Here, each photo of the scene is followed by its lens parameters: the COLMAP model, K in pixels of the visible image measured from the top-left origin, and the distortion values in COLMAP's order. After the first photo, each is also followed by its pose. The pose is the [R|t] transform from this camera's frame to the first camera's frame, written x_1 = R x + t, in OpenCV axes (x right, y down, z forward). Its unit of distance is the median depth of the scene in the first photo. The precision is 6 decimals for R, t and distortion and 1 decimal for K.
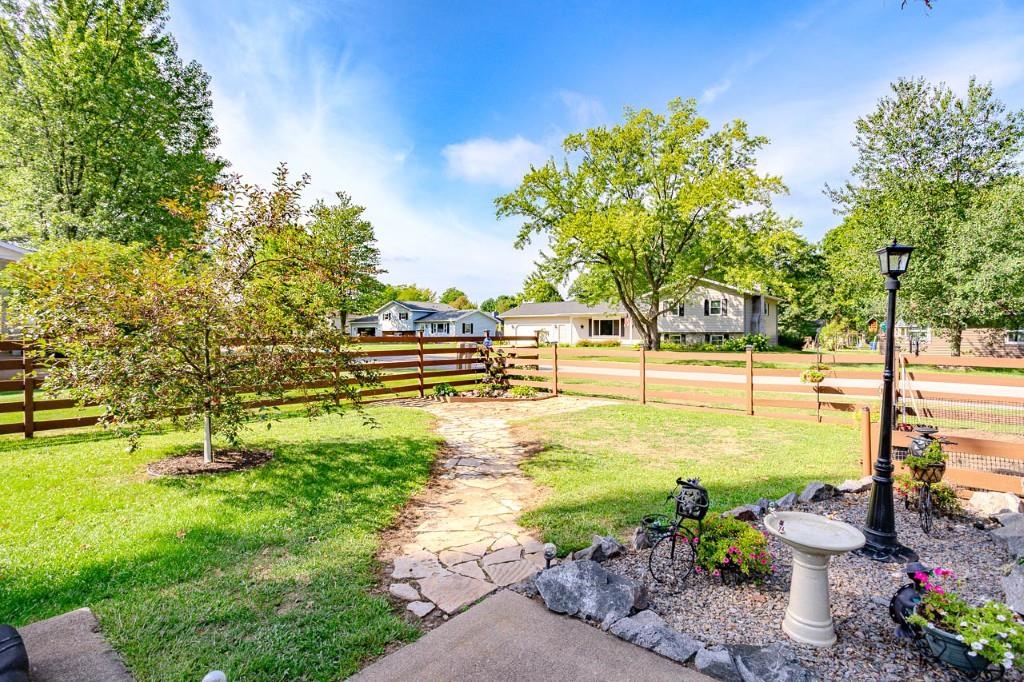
lens RADIAL K [[519.0, 0, 512.0], [0, 519.0, 341.0], [0, 0, 1]] dist [-0.069214, 0.045443]
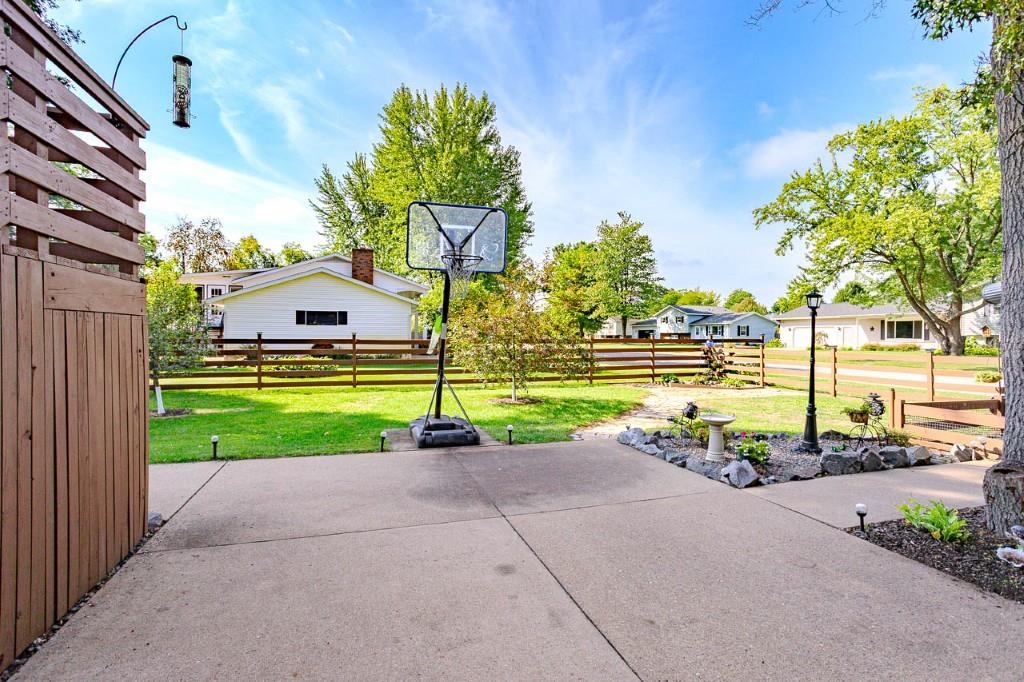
lens RADIAL K [[487.7, 0, 512.0], [0, 487.7, 341.0], [0, 0, 1]] dist [0.000004, 0.000015]
pose [[0.850053, 0.007762, -0.526640, 0.071051], [-0.009351, 0.999956, -0.000357, 0.000503], [0.526614, 0.005228, 0.850089, -0.111898]]
